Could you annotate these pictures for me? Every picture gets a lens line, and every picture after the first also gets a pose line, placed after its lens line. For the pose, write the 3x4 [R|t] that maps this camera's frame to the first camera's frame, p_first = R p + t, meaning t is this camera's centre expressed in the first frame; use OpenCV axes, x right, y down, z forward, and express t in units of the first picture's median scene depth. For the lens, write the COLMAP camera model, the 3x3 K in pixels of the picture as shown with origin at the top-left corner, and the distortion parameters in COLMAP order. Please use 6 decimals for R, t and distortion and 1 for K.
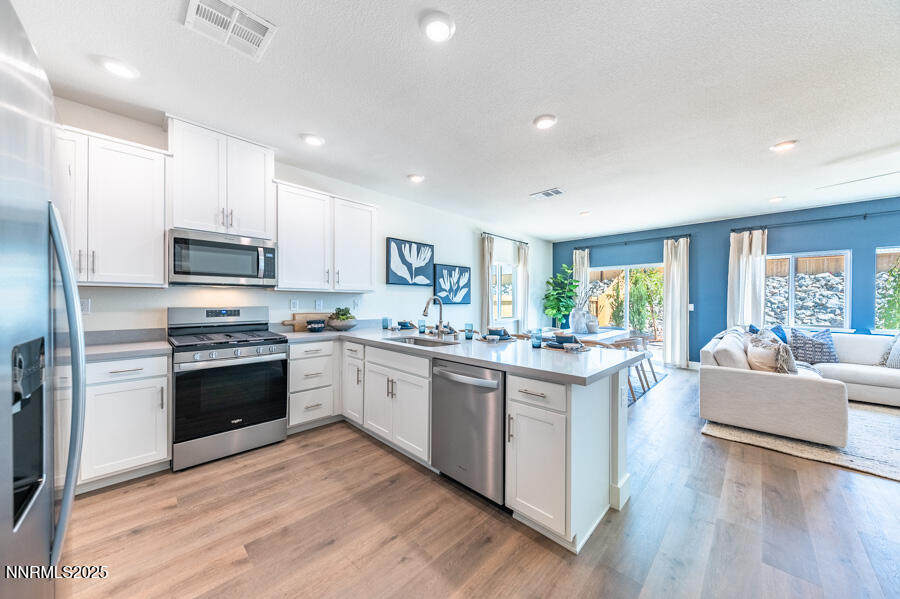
lens RADIAL K [[310.4, 0, 451.1], [0, 310.4, 302.2], [0, 0, 1]] dist [-0.002562, -0.000111]
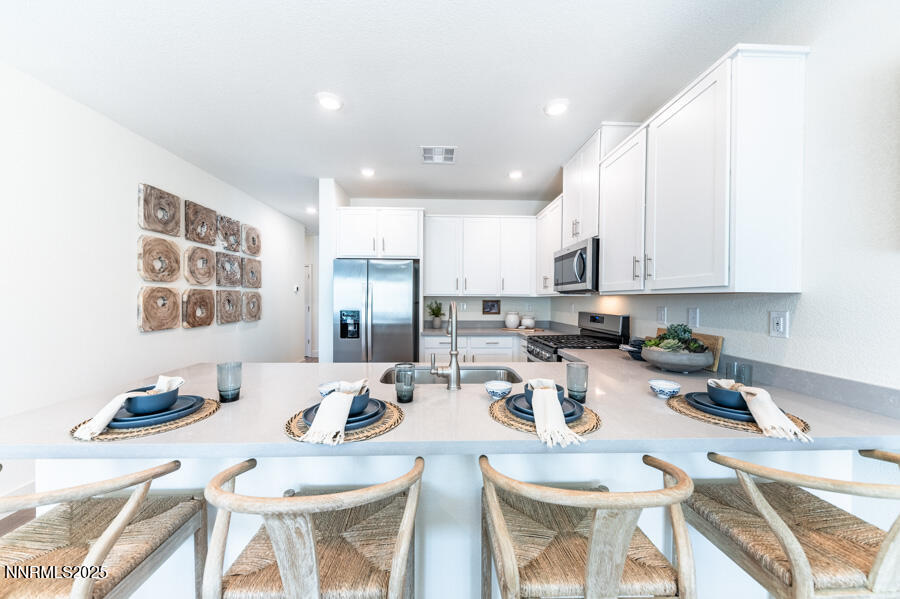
lens RADIAL K [[310.4, 0, 444.7], [0, 310.4, 299.9], [0, 0, 1]] dist [-0.002562, -0.000111]
pose [[-0.696591, -0.011496, -0.717377, 0.192664], [-0.014569, 0.999892, -0.001877, -0.011078], [0.717321, 0.009144, -0.696683, 0.775240]]
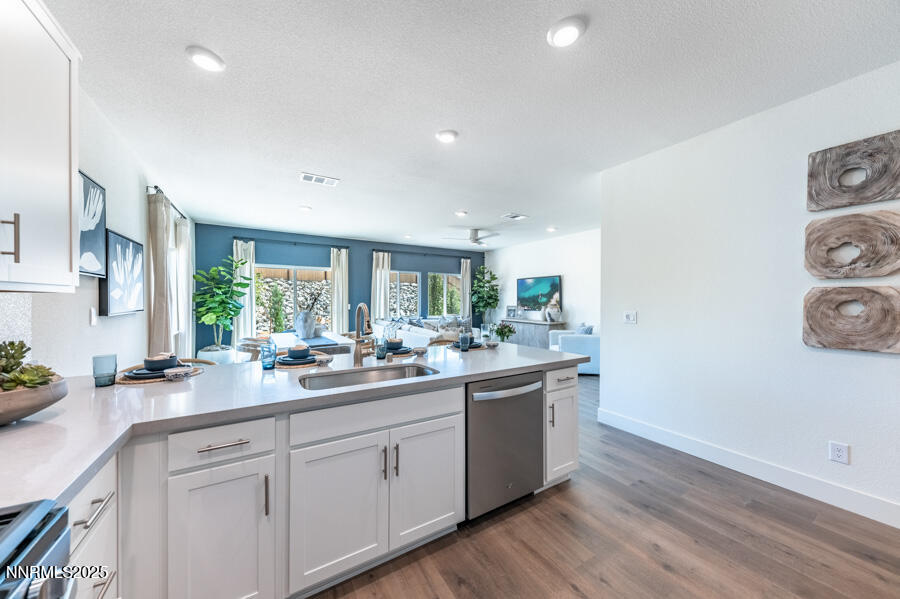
lens RADIAL K [[310.4, 0, 449.0], [0, 310.4, 298.7], [0, 0, 1]] dist [-0.002562, -0.000111]
pose [[0.248226, -0.001588, 0.968701, -0.370138], [0.005085, 0.999987, 0.000336, -0.015575], [-0.968689, 0.004842, 0.248231, 0.375266]]
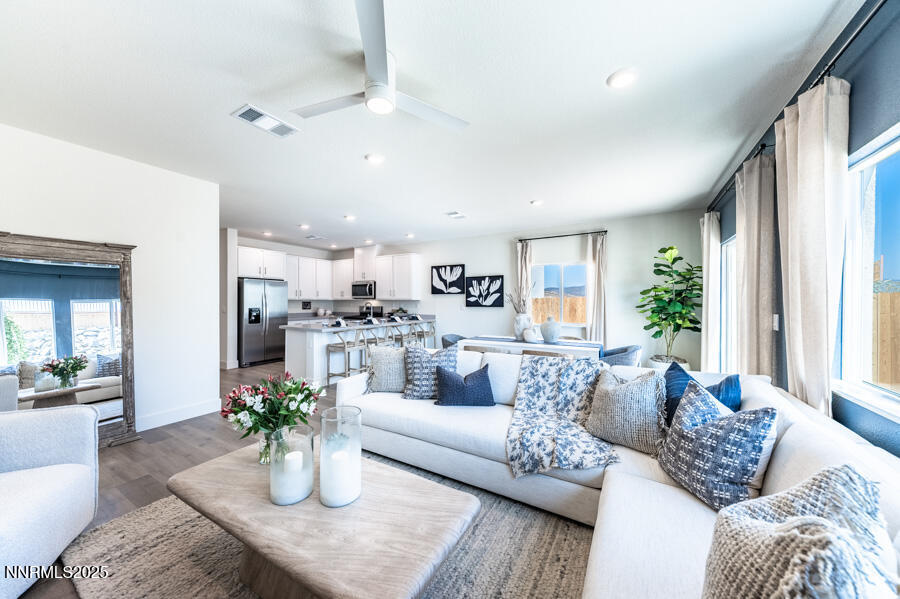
lens RADIAL K [[310.4, 0, 448.1], [0, 310.4, 302.5], [0, 0, 1]] dist [-0.002562, -0.000111]
pose [[0.238383, -0.000969, -0.971171, 1.243306], [-0.002380, 0.999996, -0.001582, -0.008843], [0.971168, 0.002688, 0.238380, 0.586240]]
